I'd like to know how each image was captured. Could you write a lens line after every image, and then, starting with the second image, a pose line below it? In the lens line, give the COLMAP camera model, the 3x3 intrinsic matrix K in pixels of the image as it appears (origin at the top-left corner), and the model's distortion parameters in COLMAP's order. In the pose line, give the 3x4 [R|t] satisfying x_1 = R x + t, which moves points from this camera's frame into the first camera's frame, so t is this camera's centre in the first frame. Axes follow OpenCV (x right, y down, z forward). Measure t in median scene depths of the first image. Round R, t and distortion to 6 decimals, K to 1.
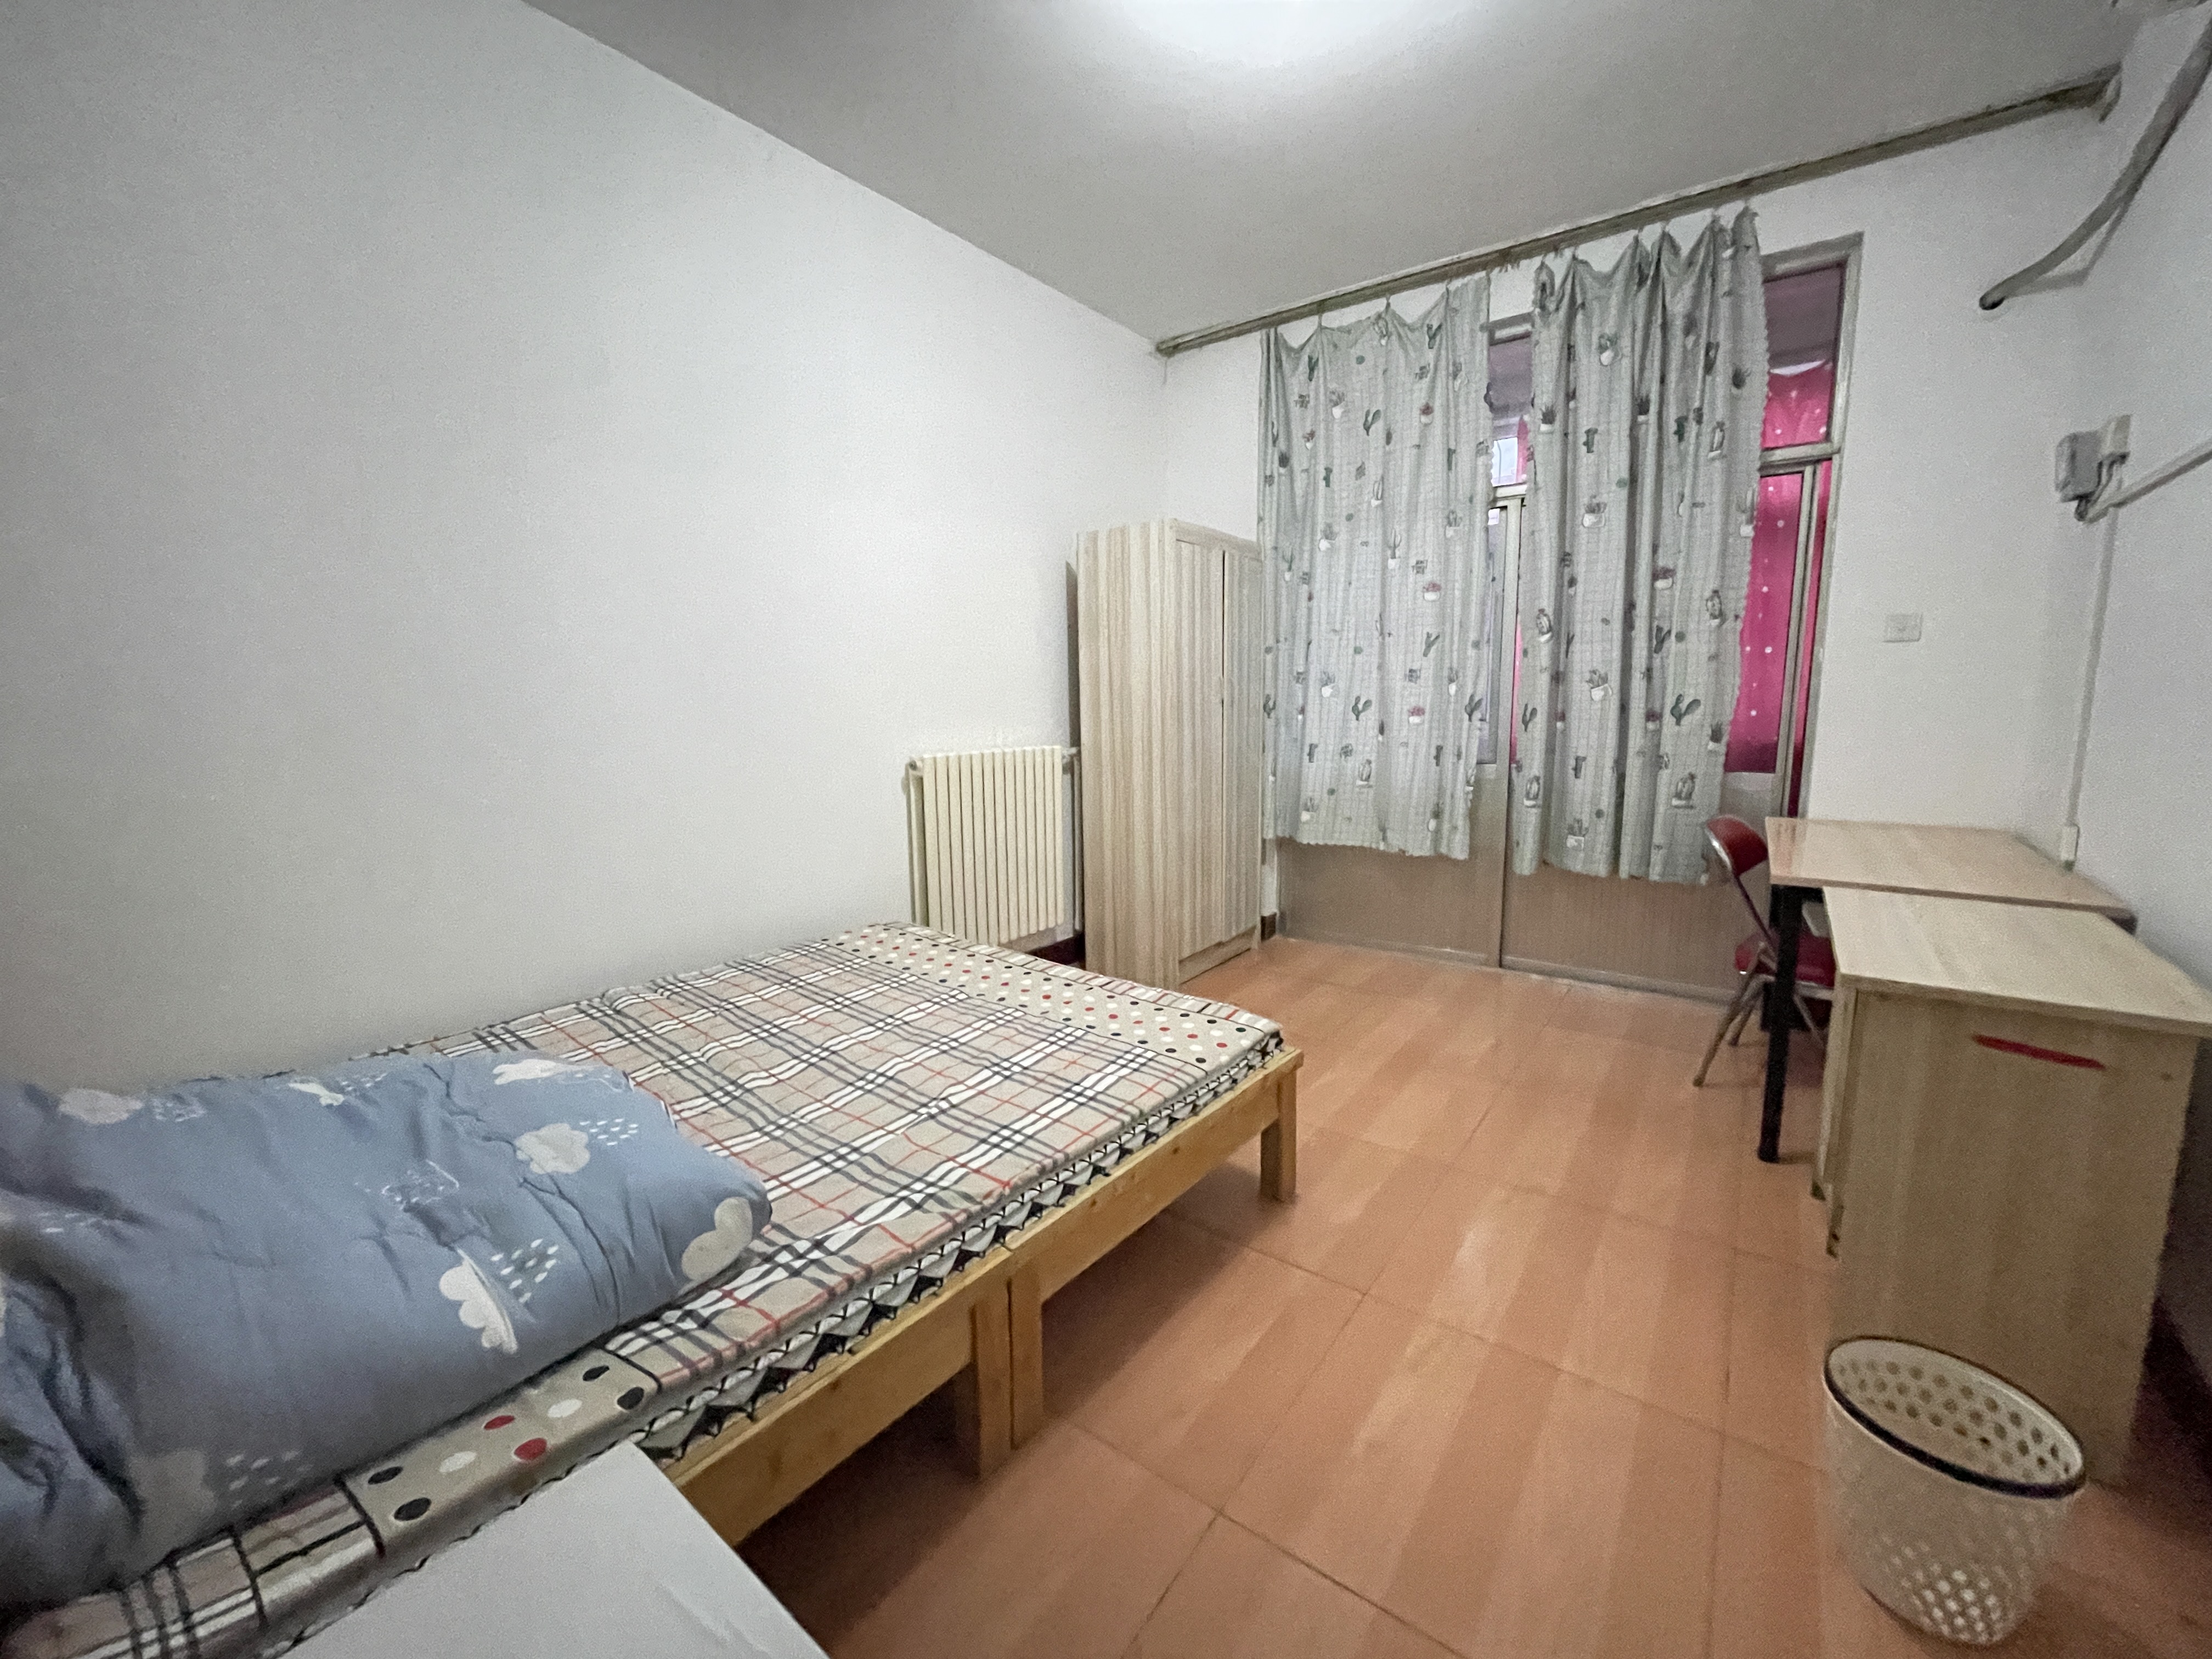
lens RADIAL K [[903.4, 0, 1106.0], [0, 903.4, 829.5], [0, 0, 1]] dist [-0.008429, 0.005407]
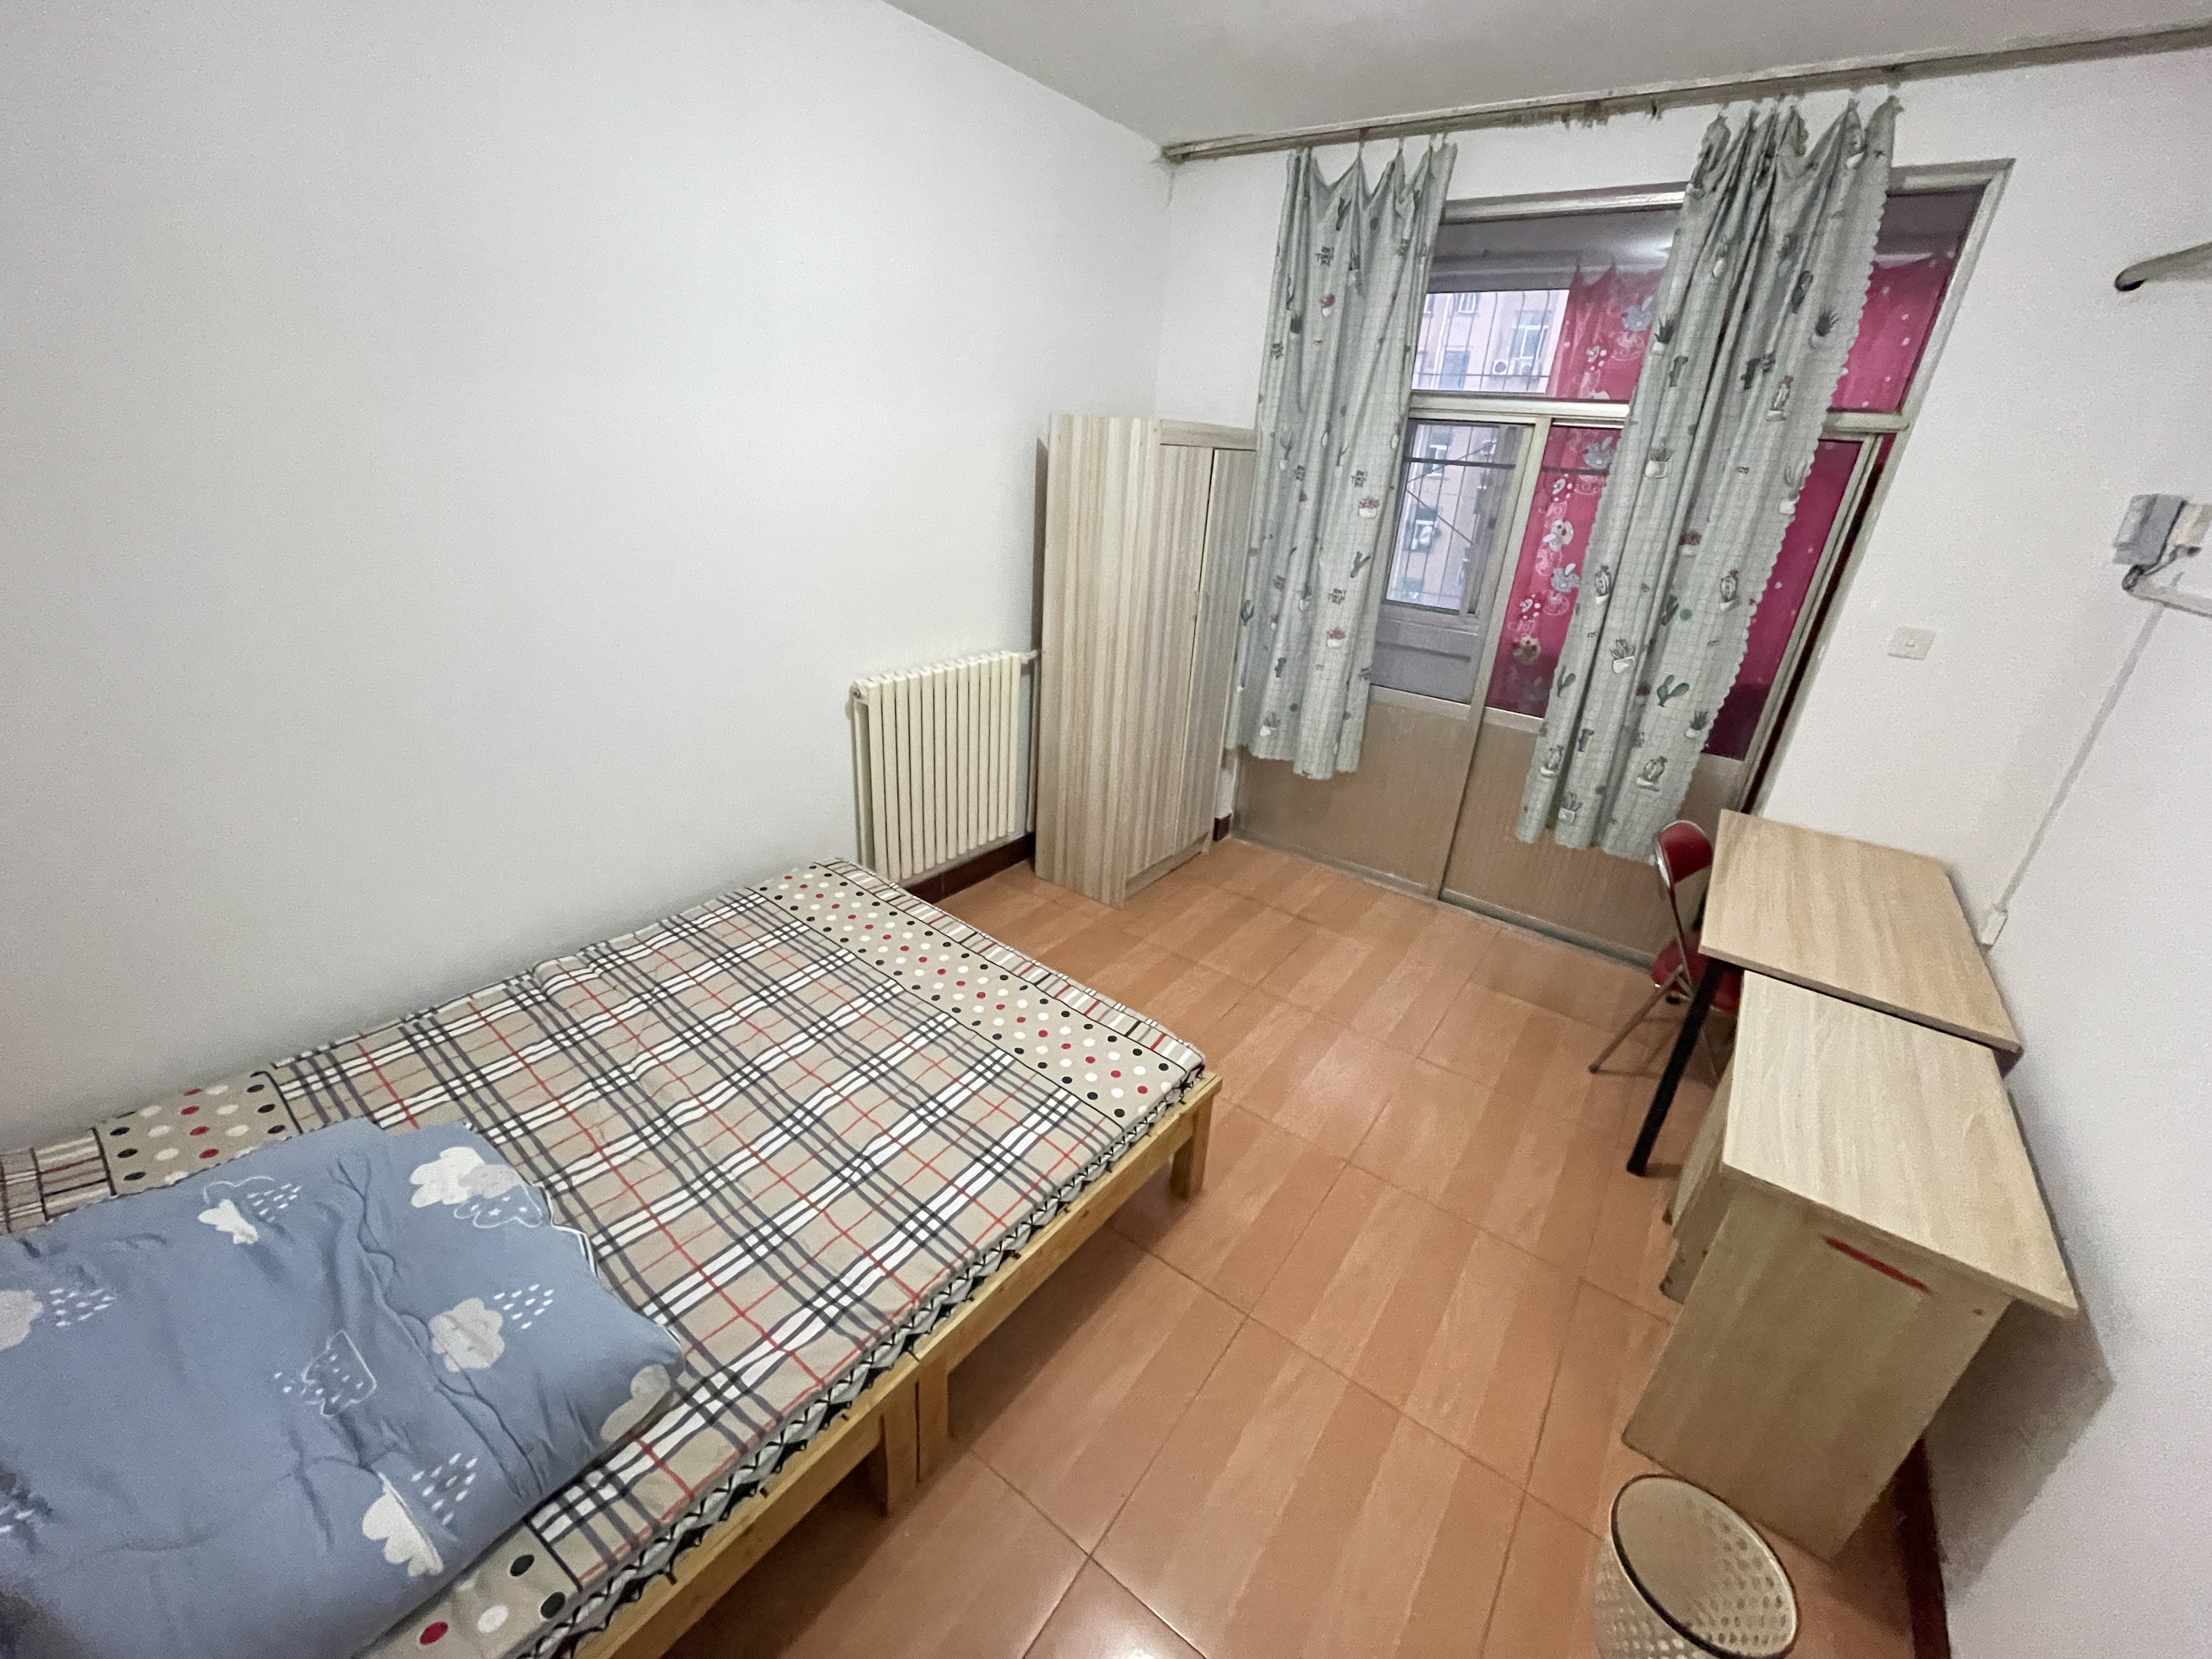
lens RADIAL K [[901.4, 0, 1106.0], [0, 901.4, 829.5], [0, 0, 1]] dist [-0.001958, -0.000290]
pose [[0.996979, 0.066138, 0.040732, 0.023005], [-0.074699, 0.960134, 0.269375, -0.306755], [-0.021292, -0.271604, 0.962174, 0.080945]]
